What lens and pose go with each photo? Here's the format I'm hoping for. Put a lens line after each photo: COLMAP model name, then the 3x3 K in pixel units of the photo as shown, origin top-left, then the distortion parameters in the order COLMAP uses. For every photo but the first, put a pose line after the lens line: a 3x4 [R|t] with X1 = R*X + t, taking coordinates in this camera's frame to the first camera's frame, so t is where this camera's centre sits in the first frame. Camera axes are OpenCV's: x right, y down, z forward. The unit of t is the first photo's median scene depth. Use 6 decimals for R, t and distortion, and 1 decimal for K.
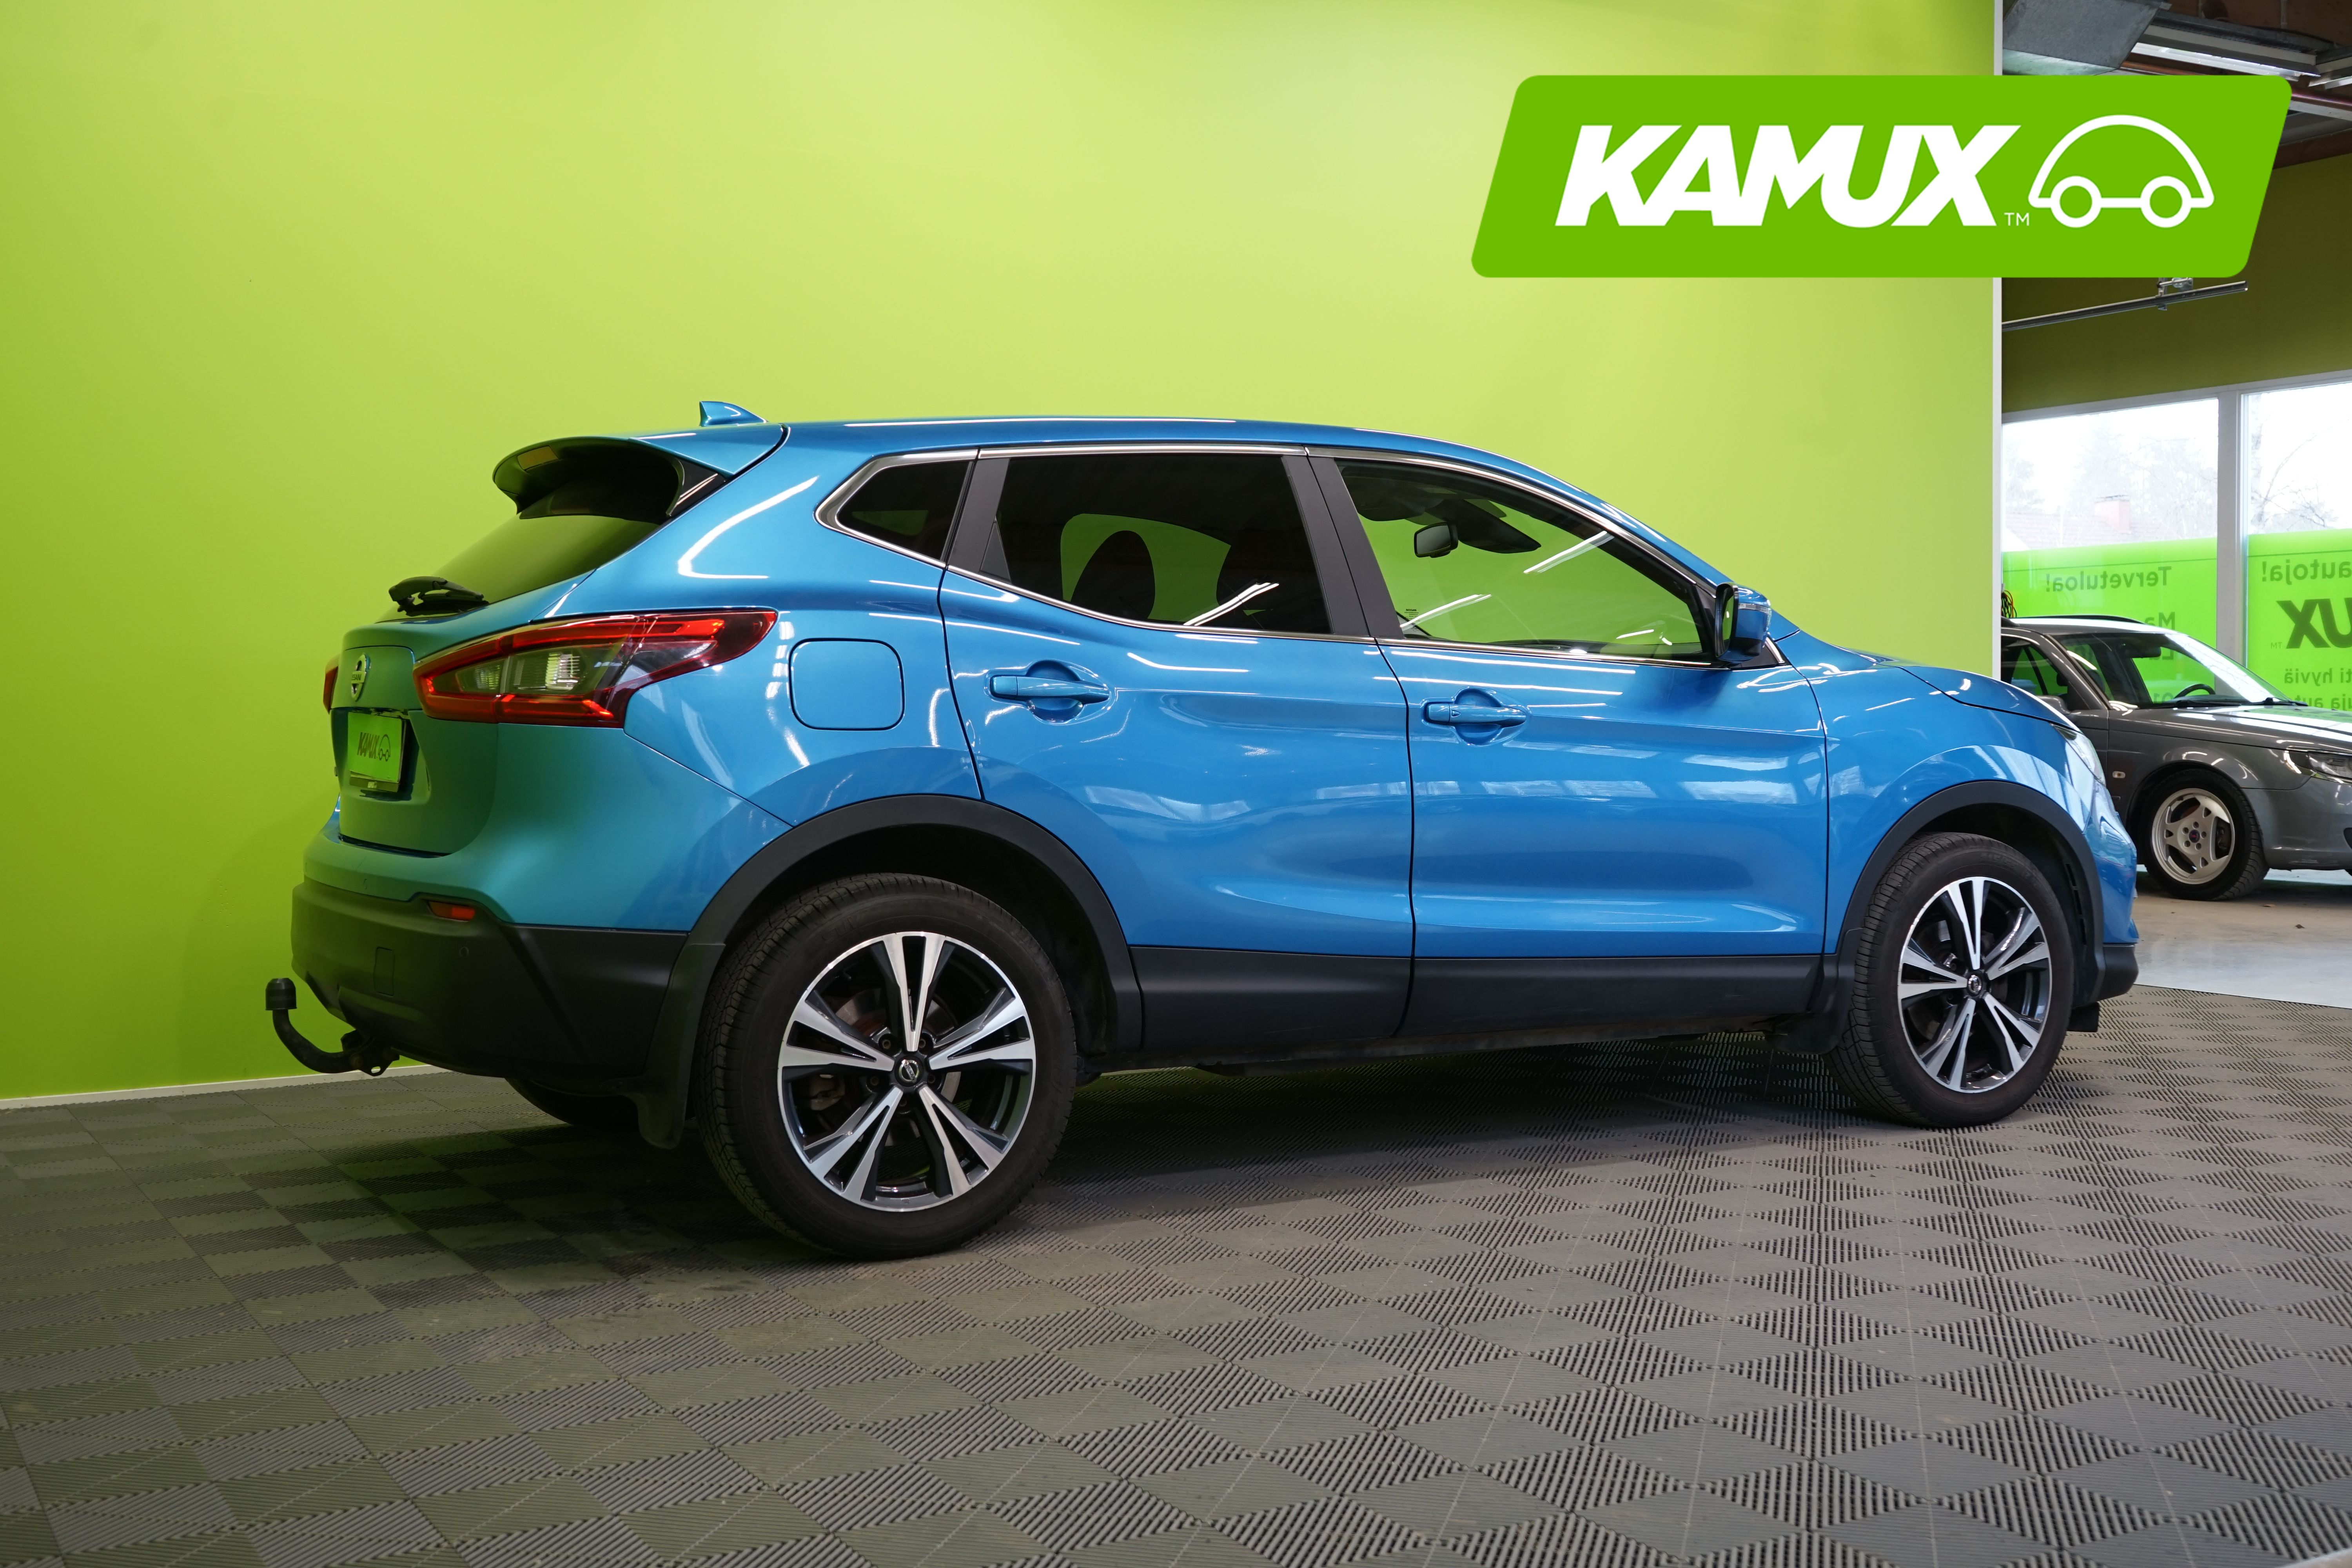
lens RADIAL K [[2578.6, 0, 1176.0], [0, 2578.6, 784.0], [0, 0, 1]] dist [0.011621, 0.009634]
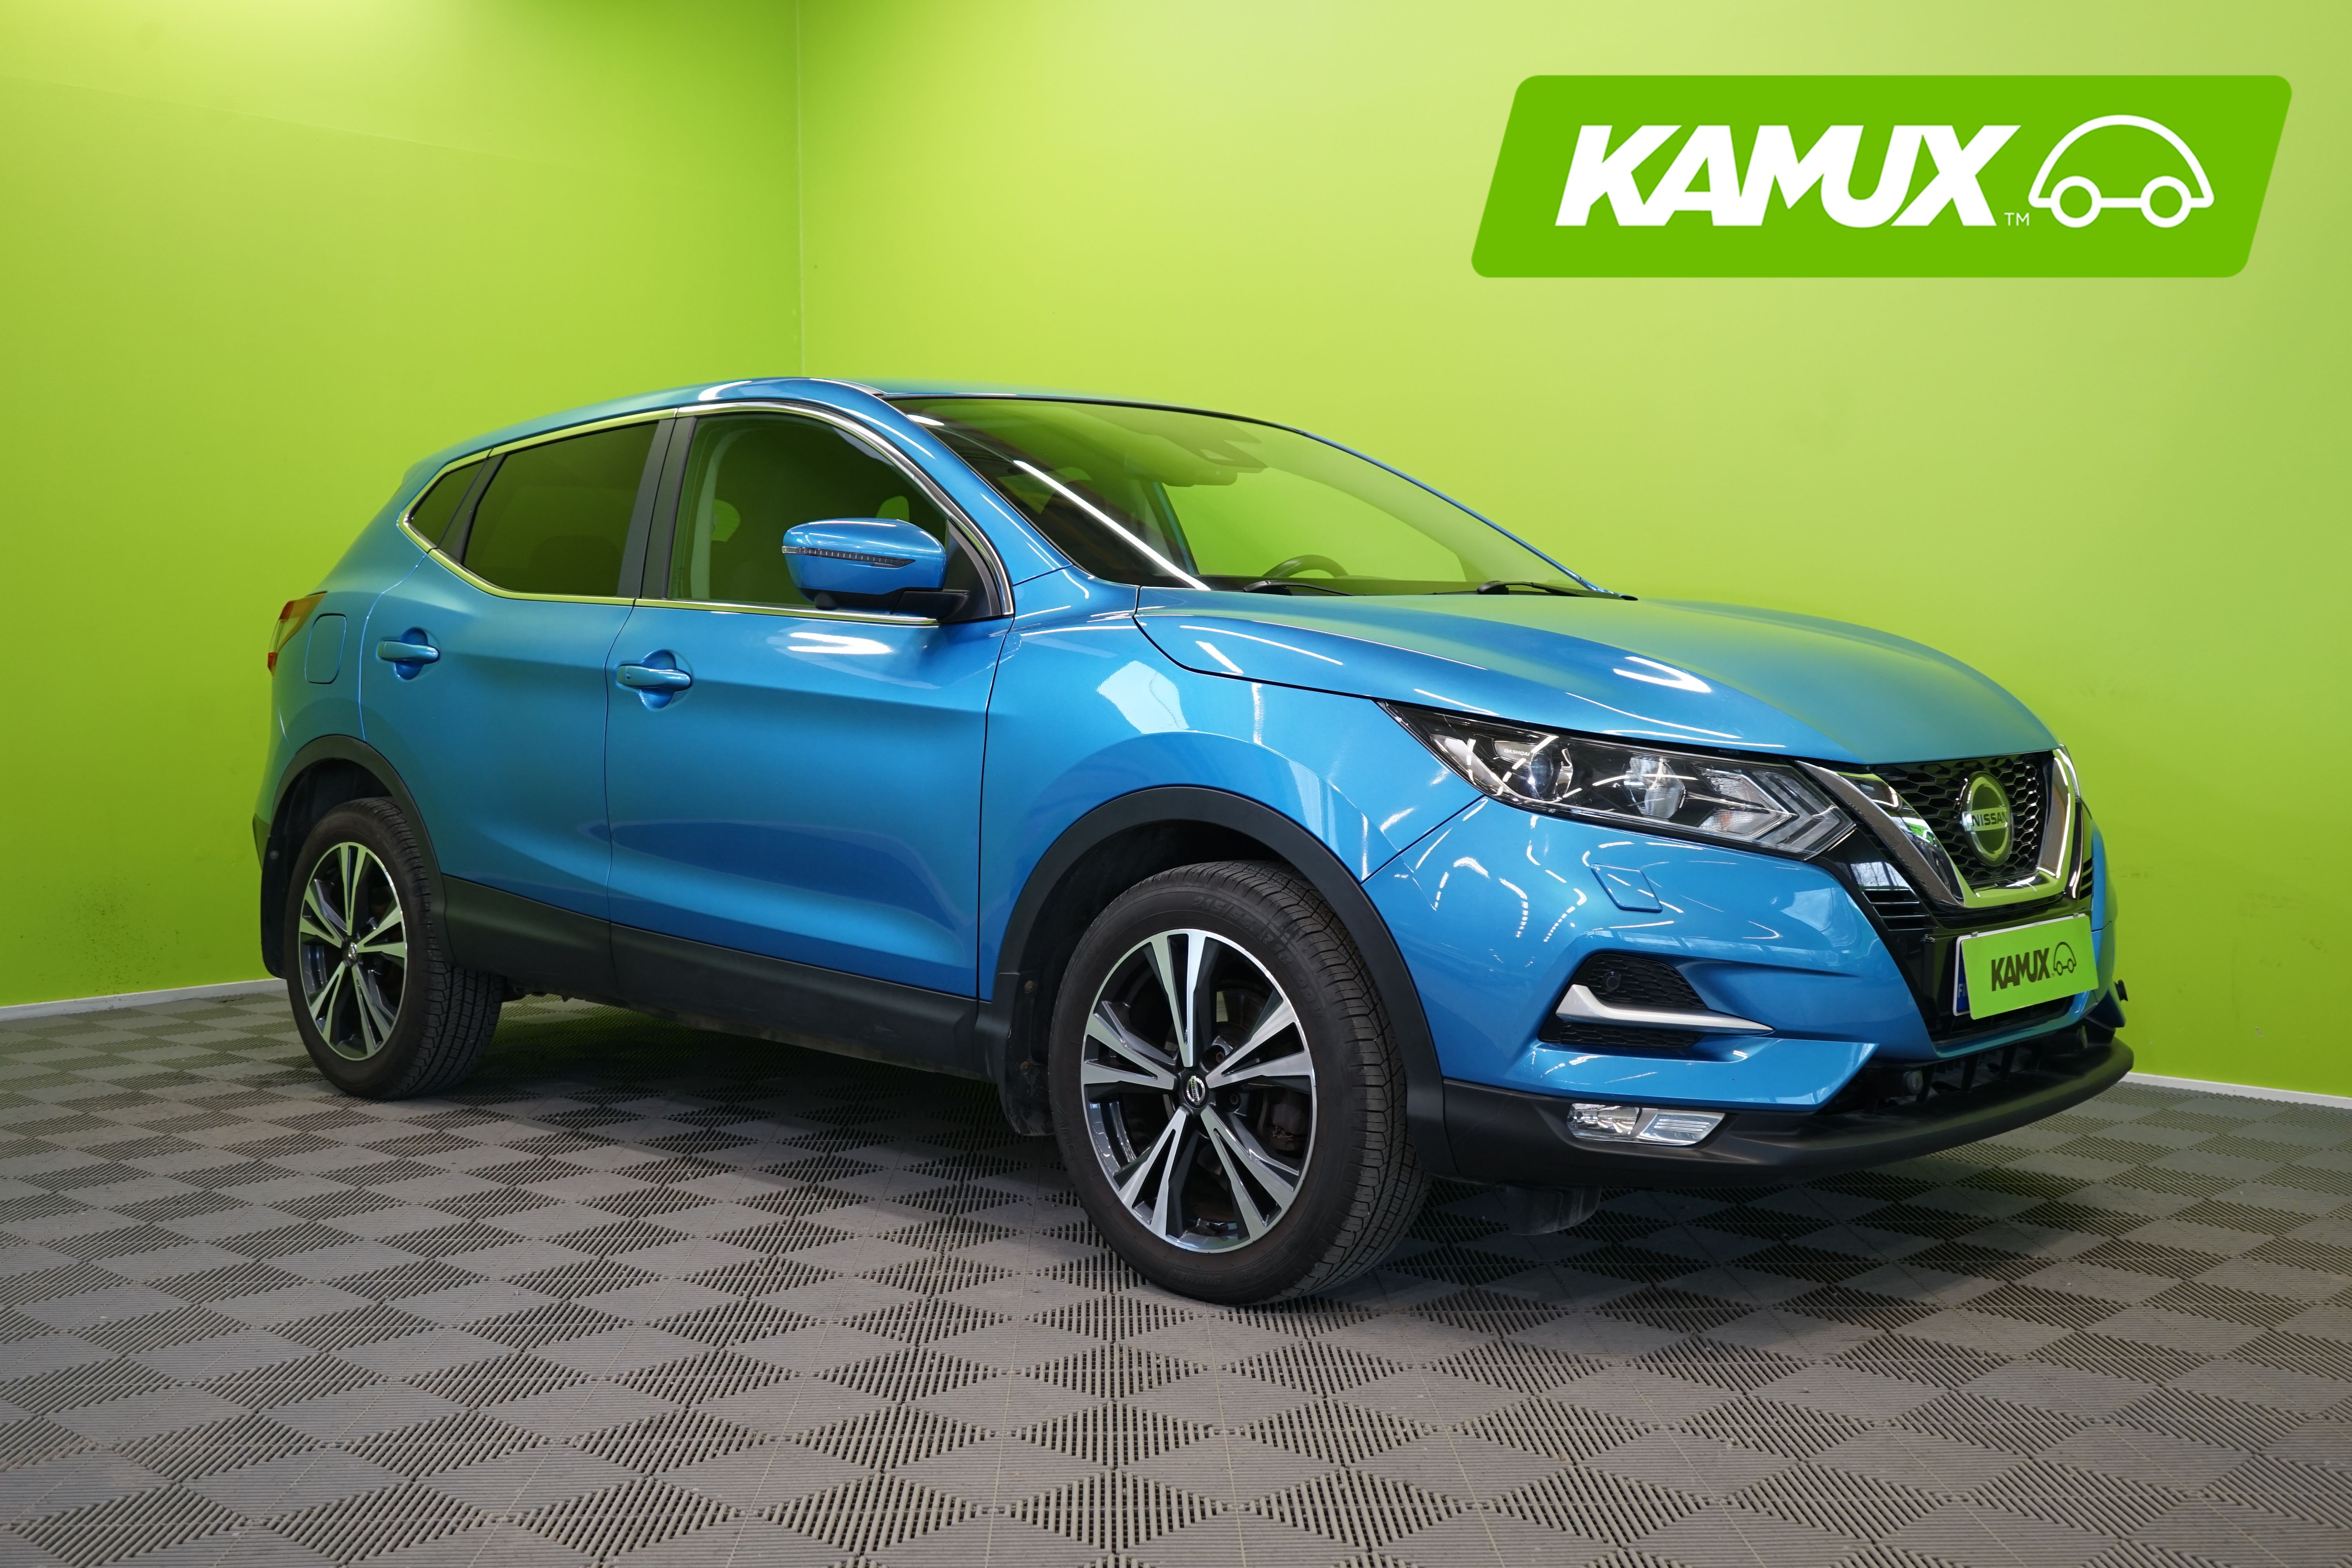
lens RADIAL K [[2578.6, 0, 1176.0], [0, 2578.6, 784.0], [0, 0, 1]] dist [0.011621, 0.009634]
pose [[0.272361, 0.049938, -0.960898, 1.149595], [-0.036511, 0.998469, 0.041542, -0.035978], [0.961502, 0.023769, 0.273767, 0.977839]]
